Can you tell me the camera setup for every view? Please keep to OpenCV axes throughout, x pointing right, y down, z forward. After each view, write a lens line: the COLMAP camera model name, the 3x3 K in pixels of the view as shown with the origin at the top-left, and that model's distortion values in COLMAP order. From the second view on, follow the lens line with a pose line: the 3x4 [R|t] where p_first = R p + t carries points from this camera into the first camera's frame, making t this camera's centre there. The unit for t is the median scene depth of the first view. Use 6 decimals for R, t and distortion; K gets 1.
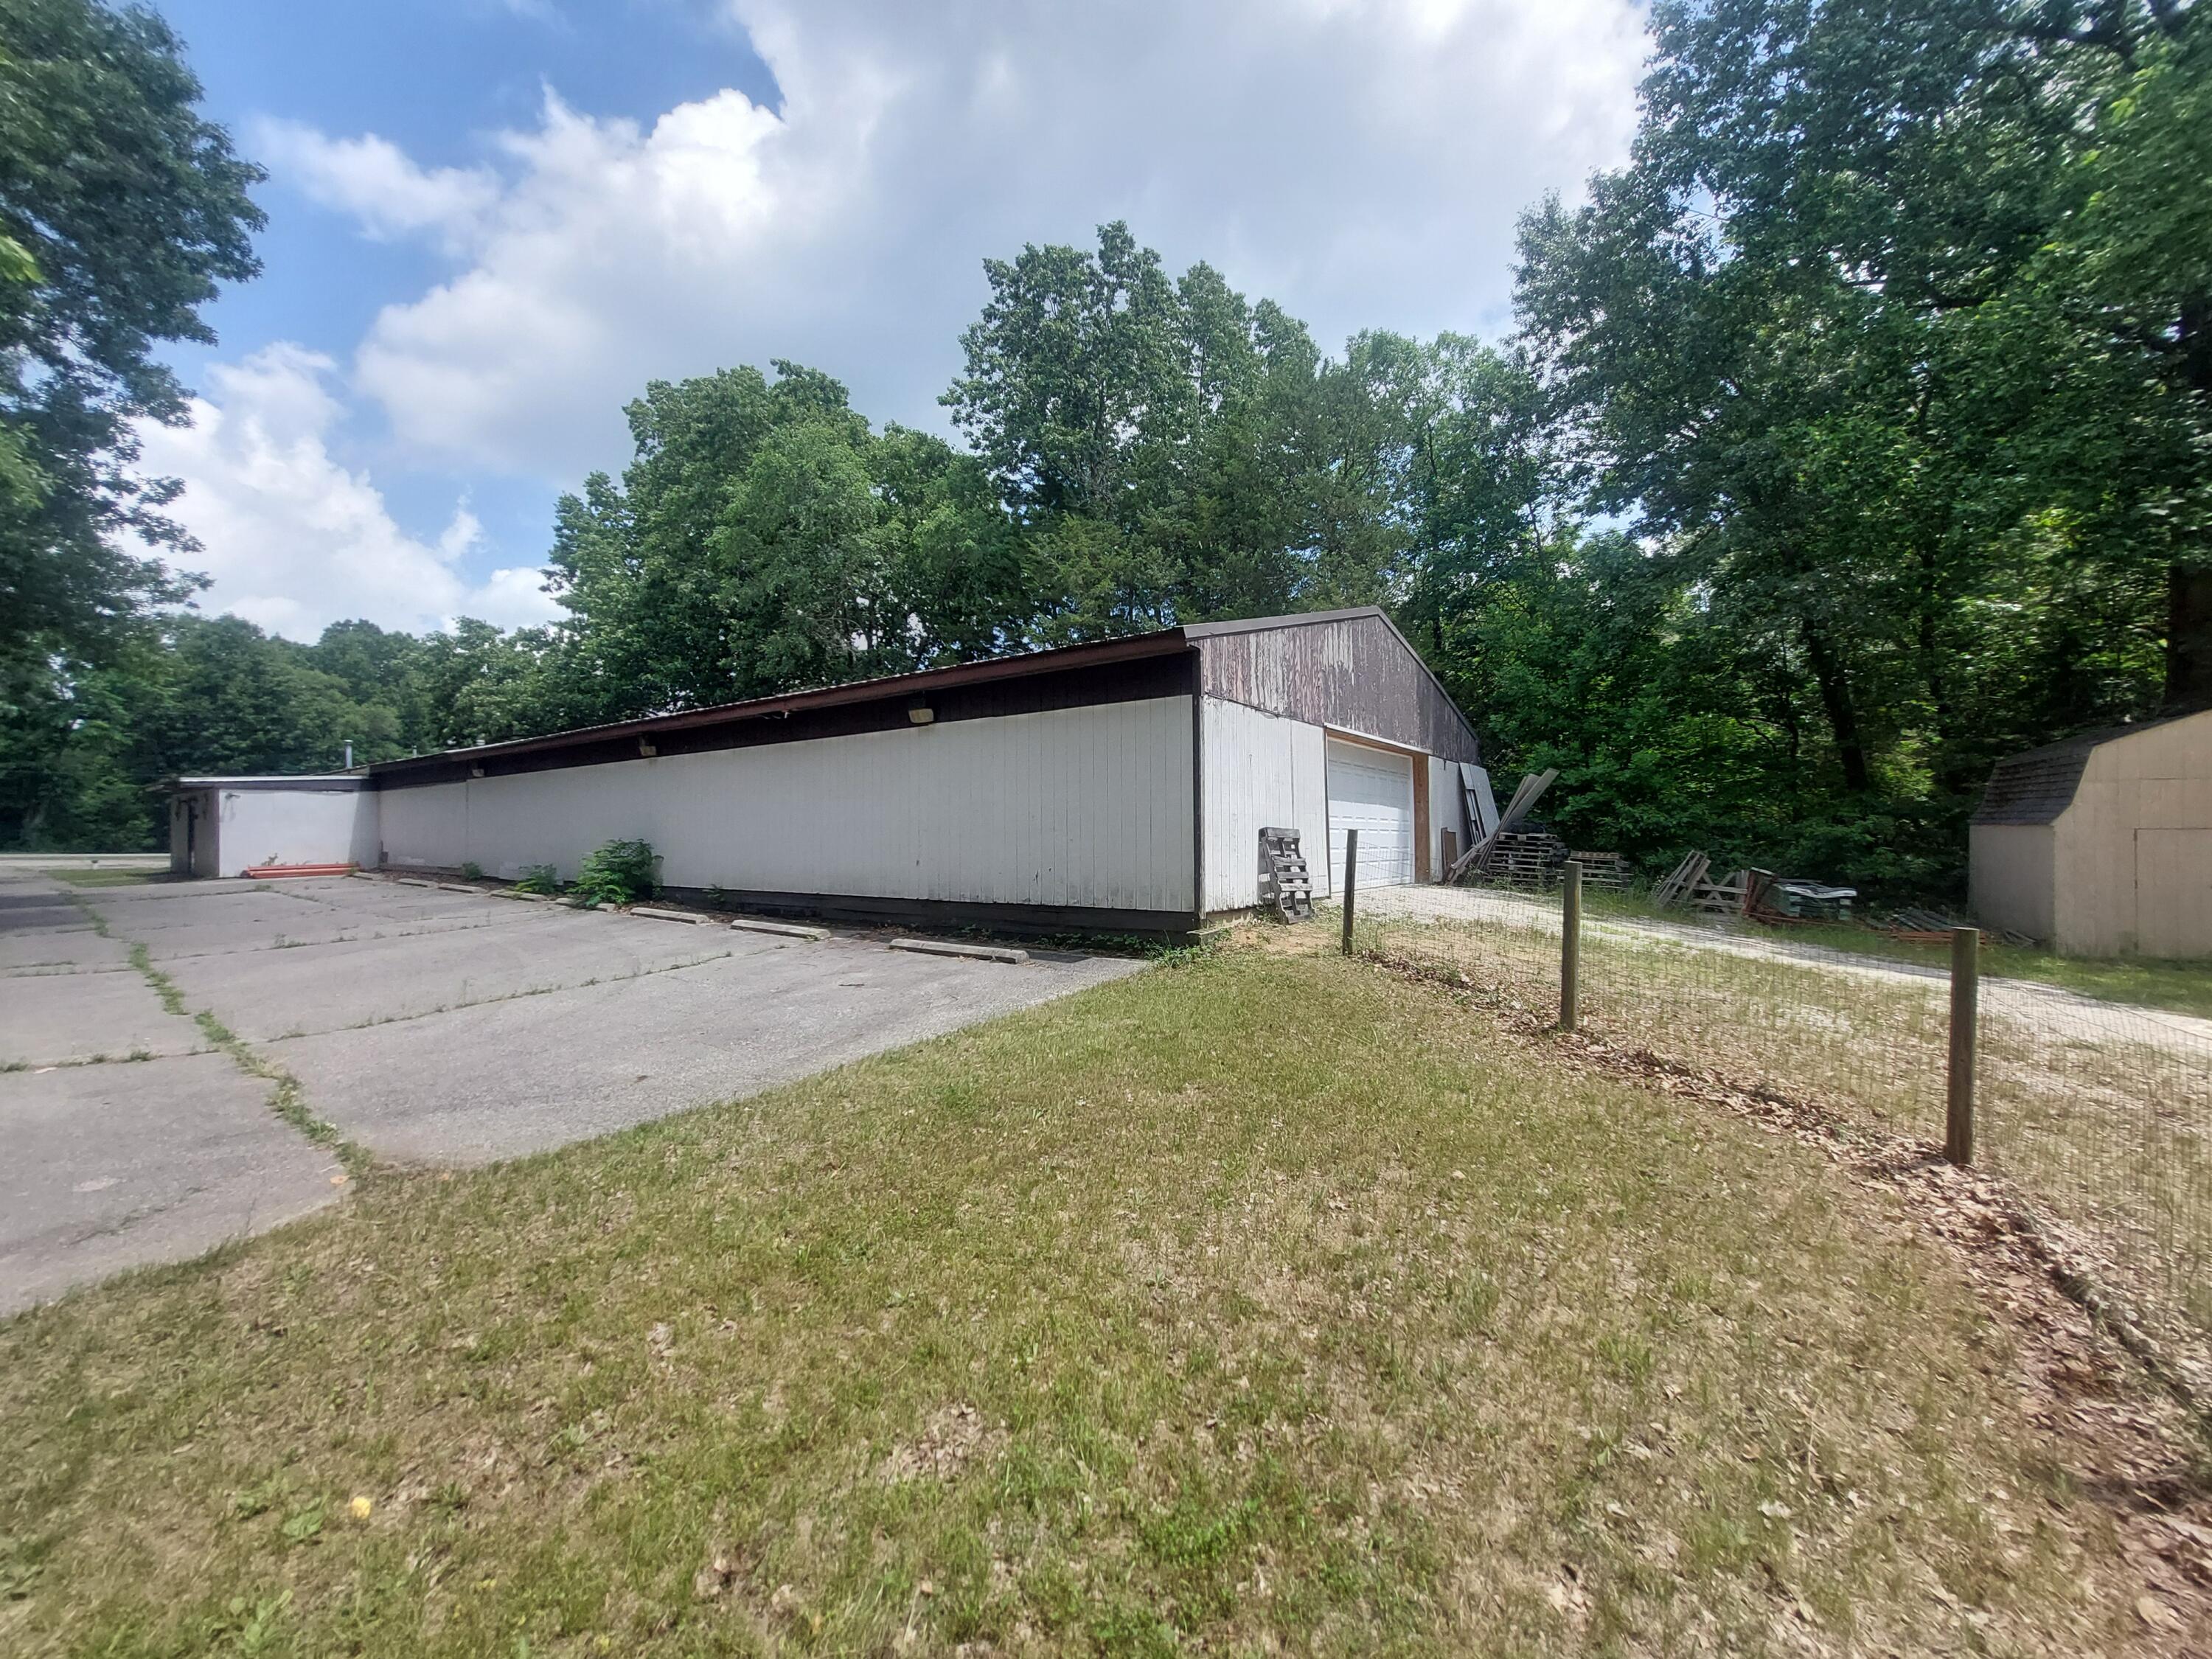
lens RADIAL K [[885.6, 0, 1102.5], [0, 885.6, 834.3], [0, 0, 1]] dist [-0.023020, 0.002328]
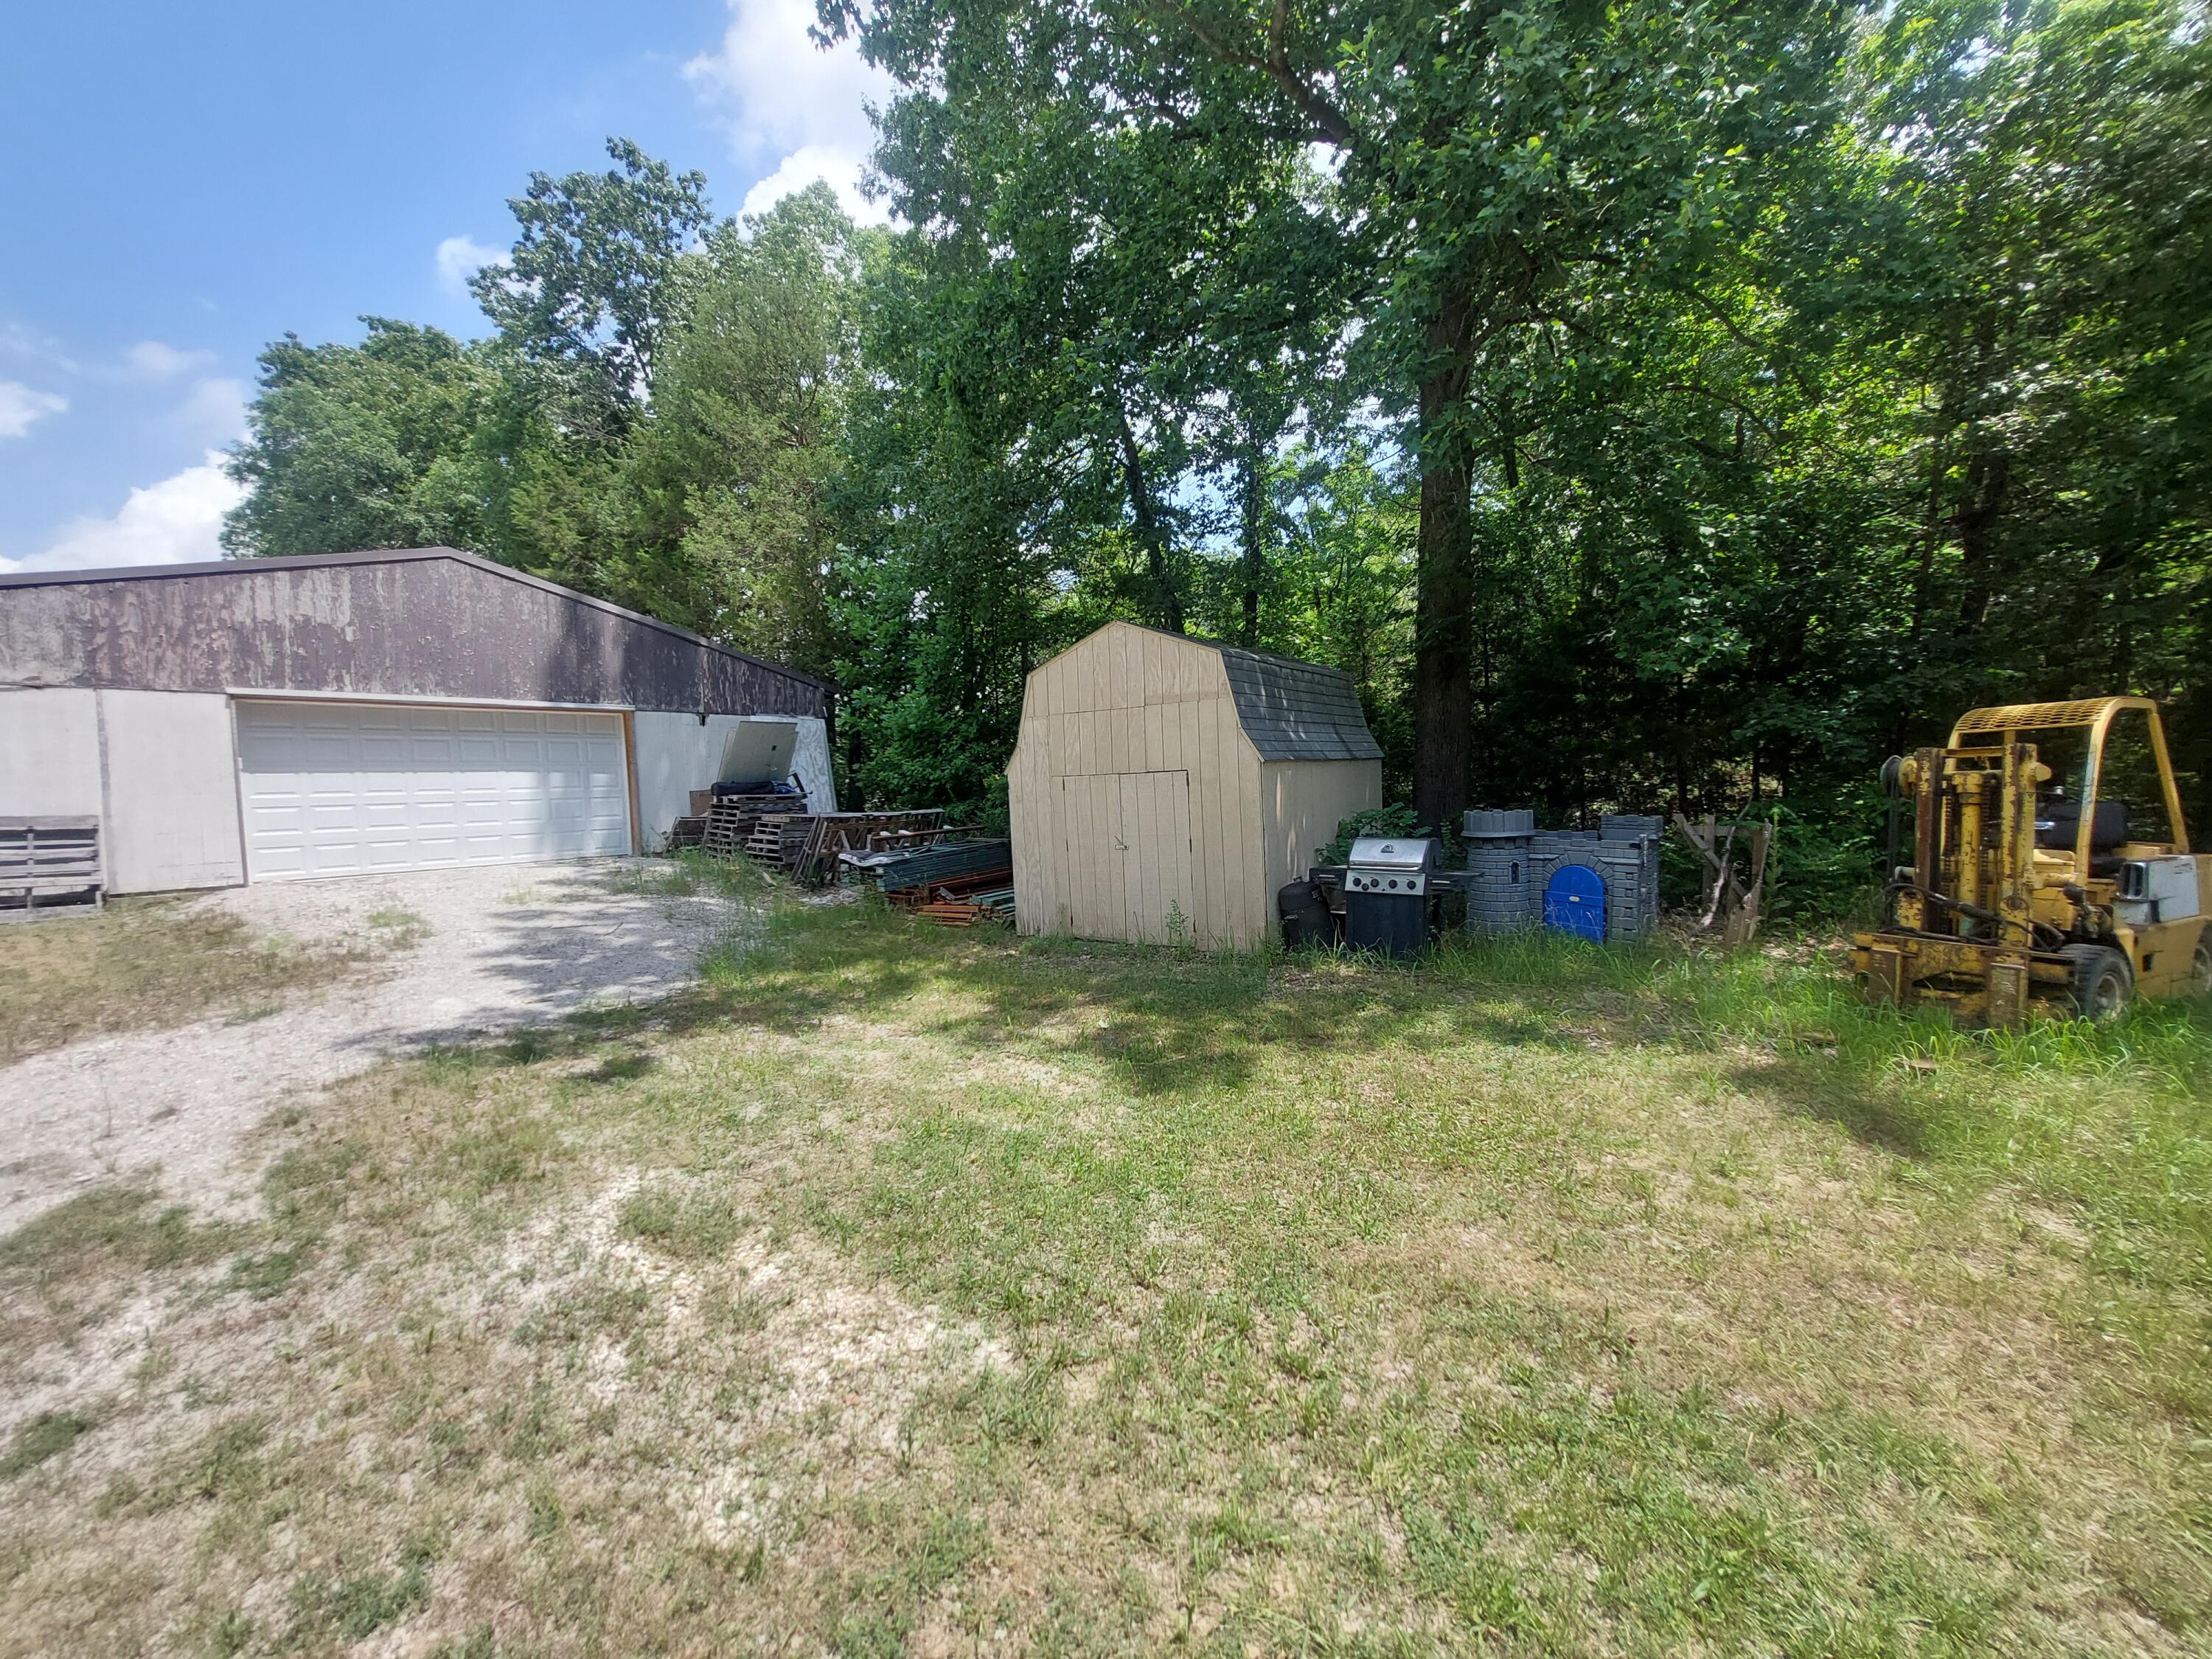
lens RADIAL K [[885.6, 0, 1113.2], [0, 885.6, 815.1], [0, 0, 1]] dist [-0.023020, 0.002328]
pose [[0.998842, -0.035641, -0.032325, 1.107363], [0.036729, 0.998757, 0.033694, 0.003218], [0.031083, -0.034842, 0.998909, 0.156230]]
